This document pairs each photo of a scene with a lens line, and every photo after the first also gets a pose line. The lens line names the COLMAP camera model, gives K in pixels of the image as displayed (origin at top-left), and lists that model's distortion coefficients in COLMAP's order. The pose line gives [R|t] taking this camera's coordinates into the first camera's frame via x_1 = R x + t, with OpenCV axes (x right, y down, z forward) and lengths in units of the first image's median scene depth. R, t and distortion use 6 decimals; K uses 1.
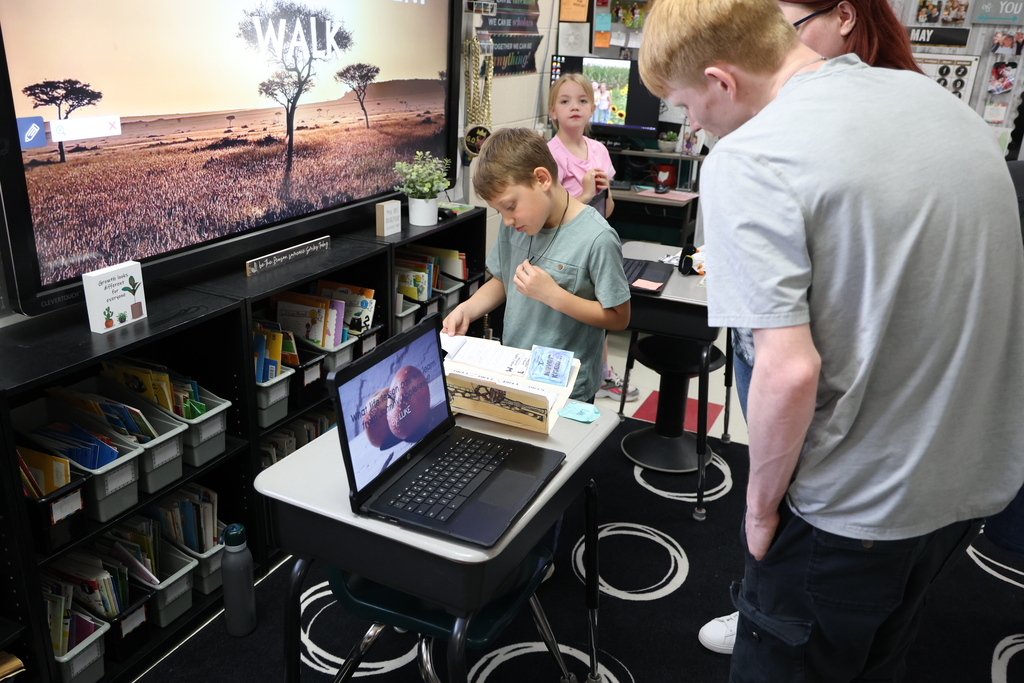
lens RADIAL K [[845.4, 0, 512.0], [0, 845.4, 341.5], [0, 0, 1]] dist [-0.007869, 0.004592]
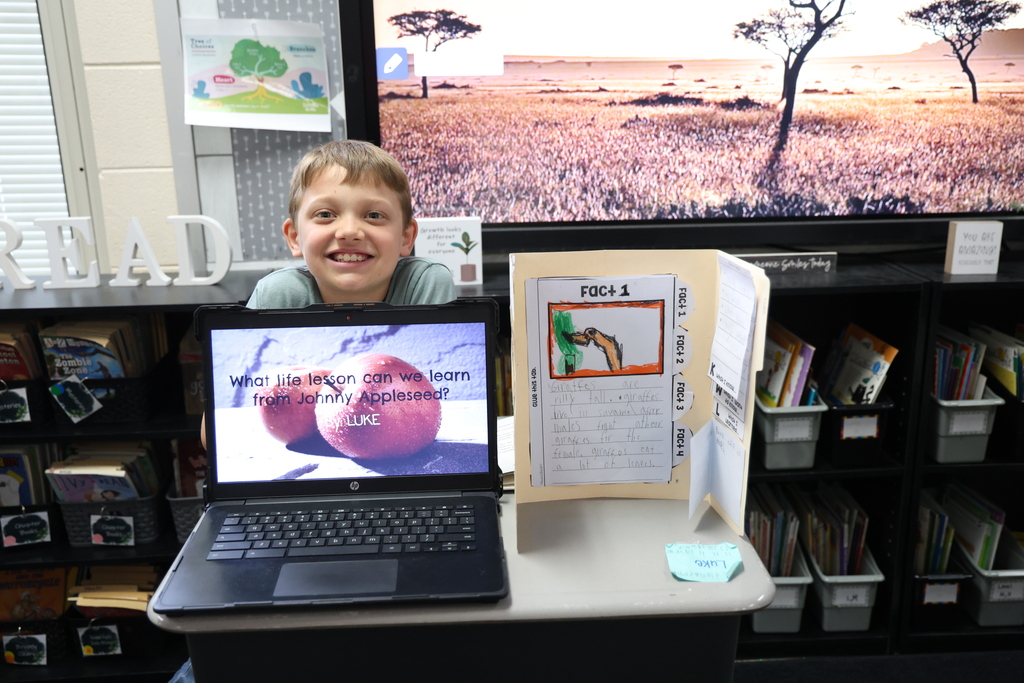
lens RADIAL K [[963.8, 0, 529.1], [0, 963.8, 339.9], [0, 0, 1]] dist [-0.022154, 0.126518]
pose [[0.480442, 0.189944, -0.856211, 0.411500], [-0.280442, 0.958281, 0.055224, -0.039216], [0.830980, 0.213586, 0.513666, 0.506653]]
